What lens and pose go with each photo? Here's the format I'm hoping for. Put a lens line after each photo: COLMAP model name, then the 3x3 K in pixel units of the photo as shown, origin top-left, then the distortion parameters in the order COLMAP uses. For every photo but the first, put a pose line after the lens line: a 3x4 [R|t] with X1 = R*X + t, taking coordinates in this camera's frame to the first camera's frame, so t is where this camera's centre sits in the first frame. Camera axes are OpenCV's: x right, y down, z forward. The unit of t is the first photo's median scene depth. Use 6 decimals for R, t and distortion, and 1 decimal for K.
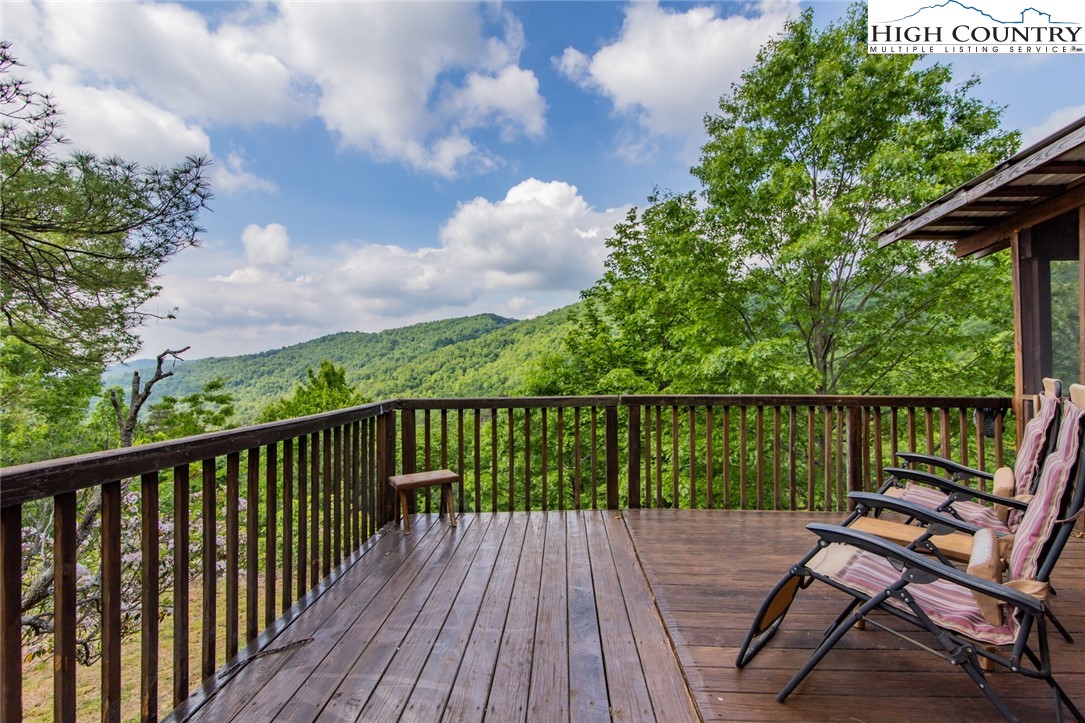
lens RADIAL K [[486.3, 0, 542.5], [0, 486.3, 361.5], [0, 0, 1]] dist [-0.001740, 0.000355]
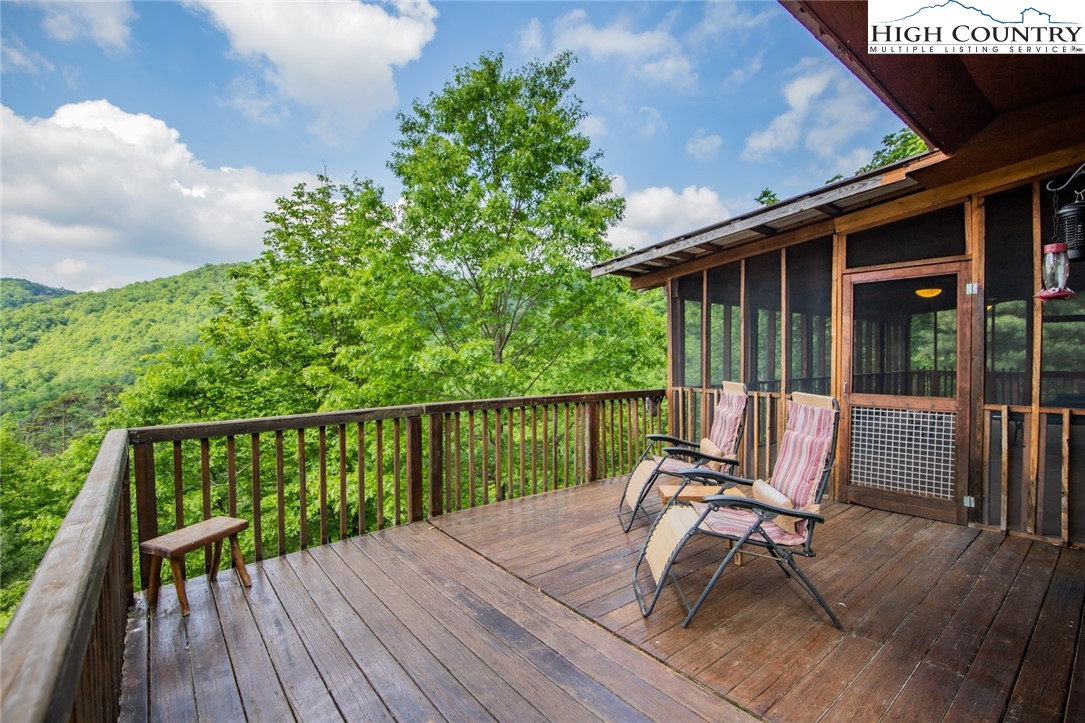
lens RADIAL K [[492.9, 0, 542.5], [0, 492.9, 361.5], [0, 0, 1]] dist [-0.009587, -0.000509]
pose [[0.755411, -0.008998, 0.655190, -0.110655], [-0.005241, 0.999791, 0.019773, -0.013359], [-0.655231, -0.018371, 0.755205, 0.033558]]
